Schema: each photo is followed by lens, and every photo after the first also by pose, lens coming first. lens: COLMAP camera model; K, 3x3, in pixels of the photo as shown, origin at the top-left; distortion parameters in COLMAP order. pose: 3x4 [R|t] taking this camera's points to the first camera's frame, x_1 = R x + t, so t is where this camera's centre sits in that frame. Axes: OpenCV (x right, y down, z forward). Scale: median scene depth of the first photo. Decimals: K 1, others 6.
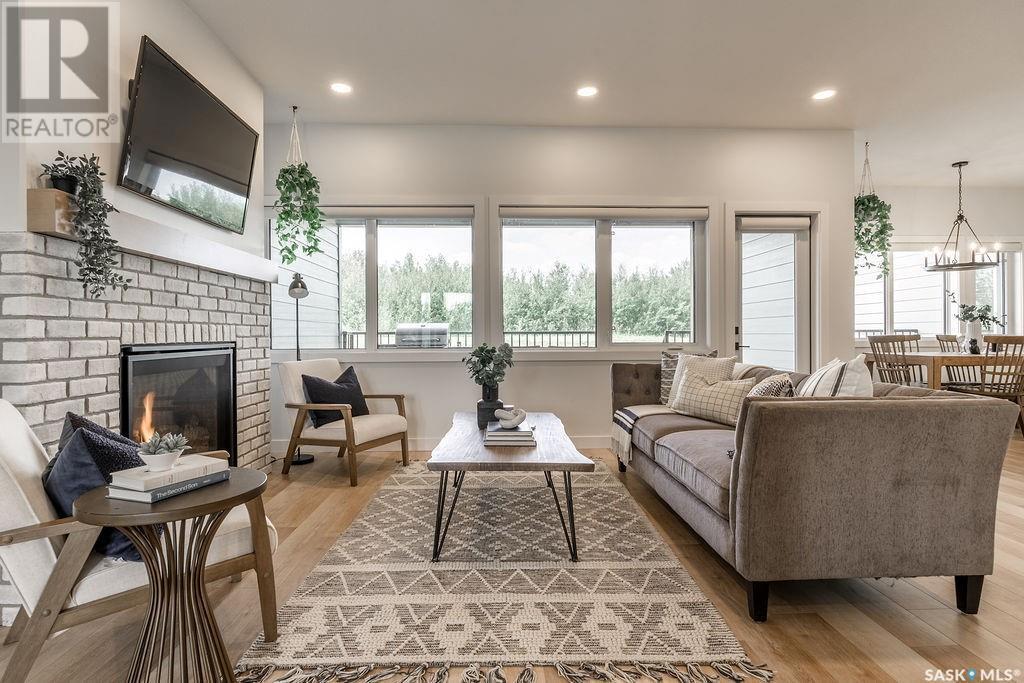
lens RADIAL K [[515.7, 0, 508.6], [0, 515.7, 334.7], [0, 0, 1]] dist [0.002009, -0.003768]
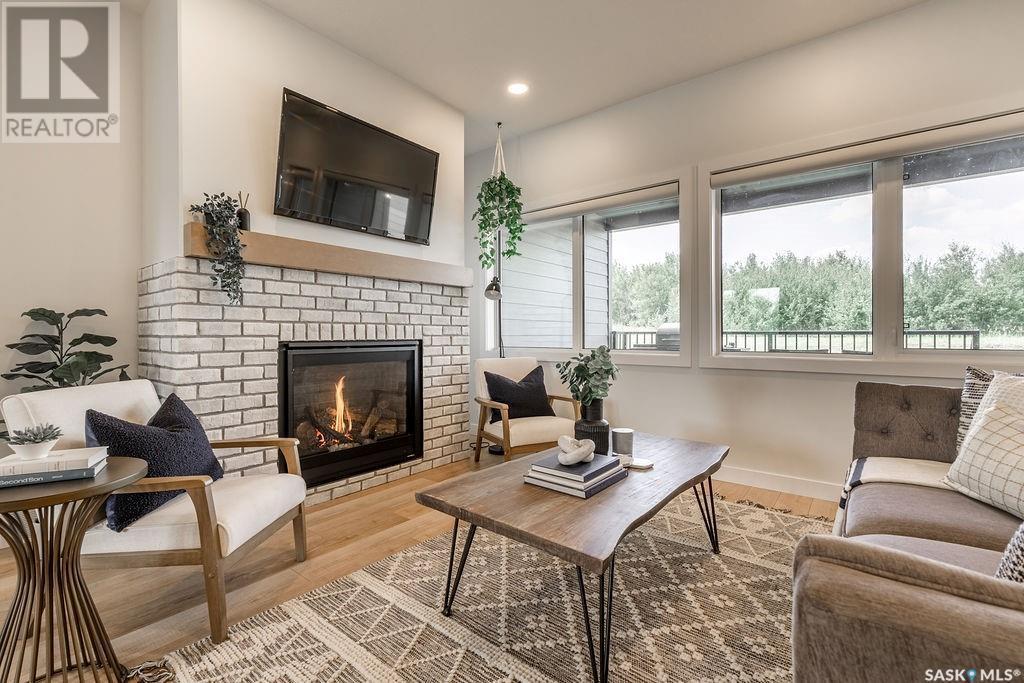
lens RADIAL K [[453.8, 0, 511.1], [0, 453.8, 335.6], [0, 0, 1]] dist [-0.006473, 0.002069]
pose [[0.762518, 0.005863, -0.646940, 0.245776], [-0.004129, 0.999983, 0.004195, -0.000784], [0.646954, -0.000527, 0.762529, 0.327468]]
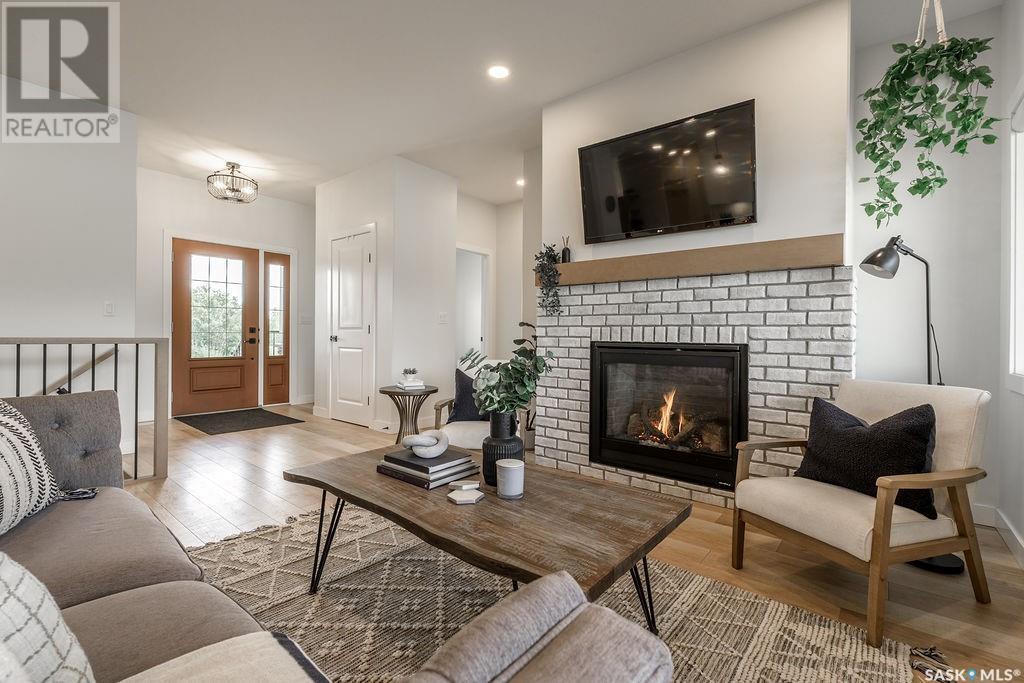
lens RADIAL K [[453.8, 0, 511.9], [0, 453.8, 335.8], [0, 0, 1]] dist [-0.006473, 0.002069]
pose [[-0.660887, -0.006050, -0.750461, 0.302764], [-0.012138, 0.999923, 0.002628, 0.001091], [0.750388, 0.010846, -0.660909, 1.098634]]
